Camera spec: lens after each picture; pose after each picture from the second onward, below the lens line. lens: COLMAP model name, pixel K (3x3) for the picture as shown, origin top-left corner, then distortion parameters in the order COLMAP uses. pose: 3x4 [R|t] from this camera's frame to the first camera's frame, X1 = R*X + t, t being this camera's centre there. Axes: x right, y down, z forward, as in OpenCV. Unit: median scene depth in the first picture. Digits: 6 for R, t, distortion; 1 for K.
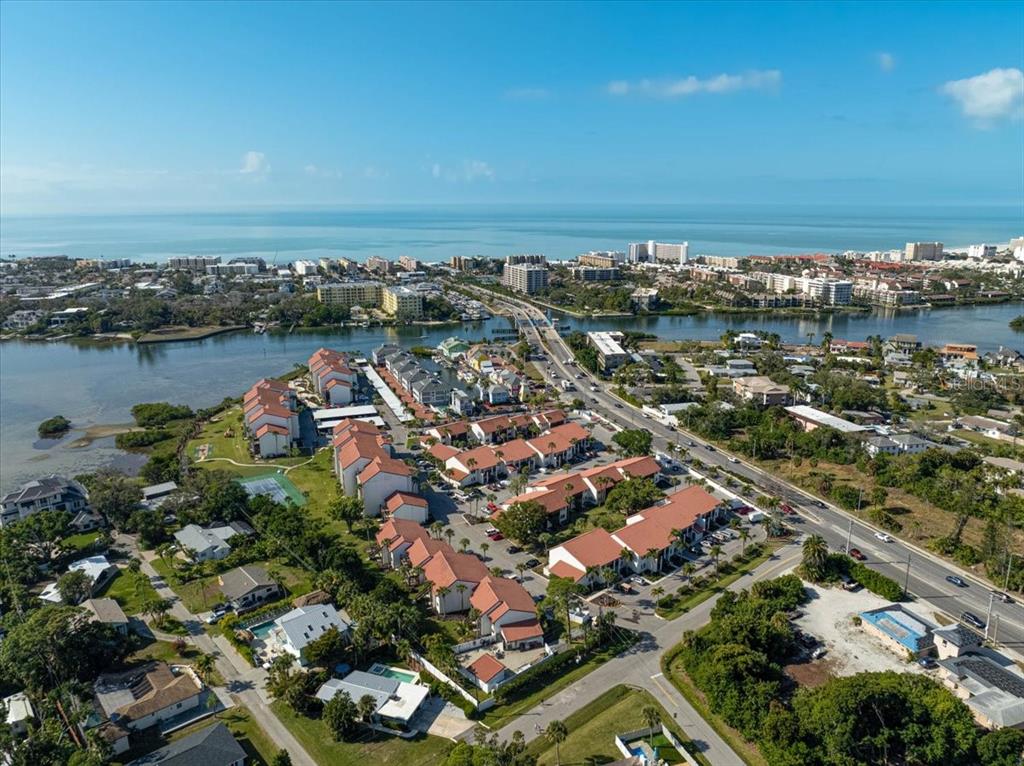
lens RADIAL K [[707.0, 0, 513.5], [0, 707.0, 376.8], [0, 0, 1]] dist [-0.030556, -0.007153]
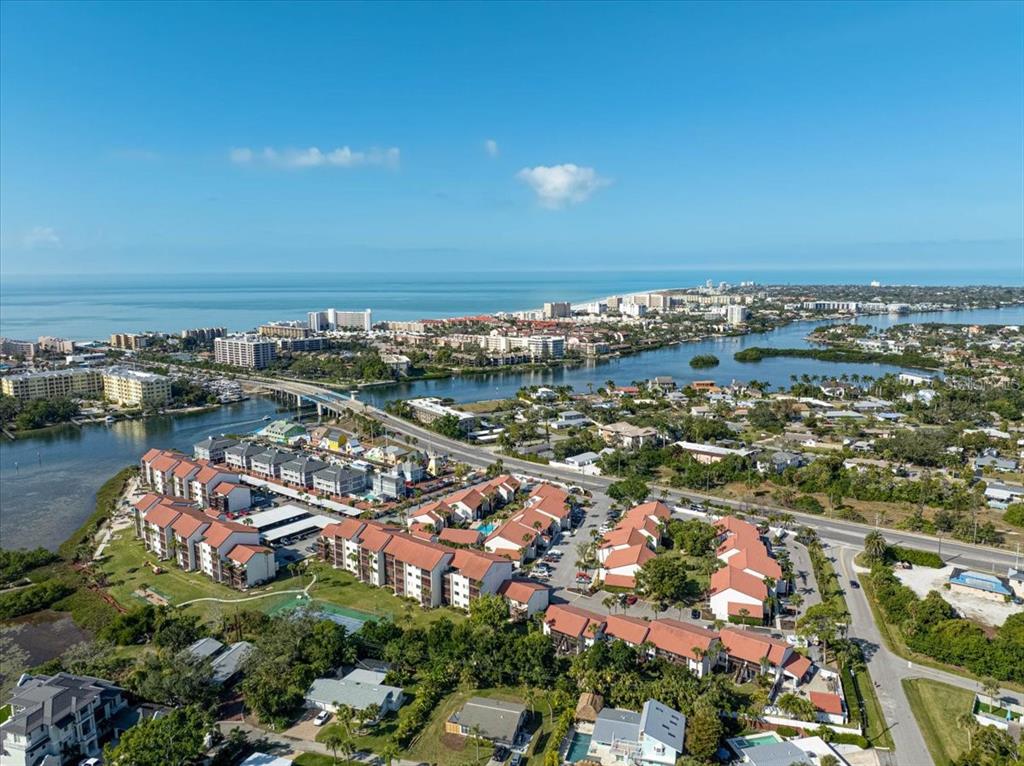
lens RADIAL K [[707.0, 0, 514.0], [0, 707.0, 389.0], [0, 0, 1]] dist [-0.030556, -0.007153]
pose [[0.856868, -0.086255, 0.508269, -0.170855], [0.124989, 0.991248, -0.042496, -0.012490], [-0.500155, 0.099941, 0.860149, 0.052855]]
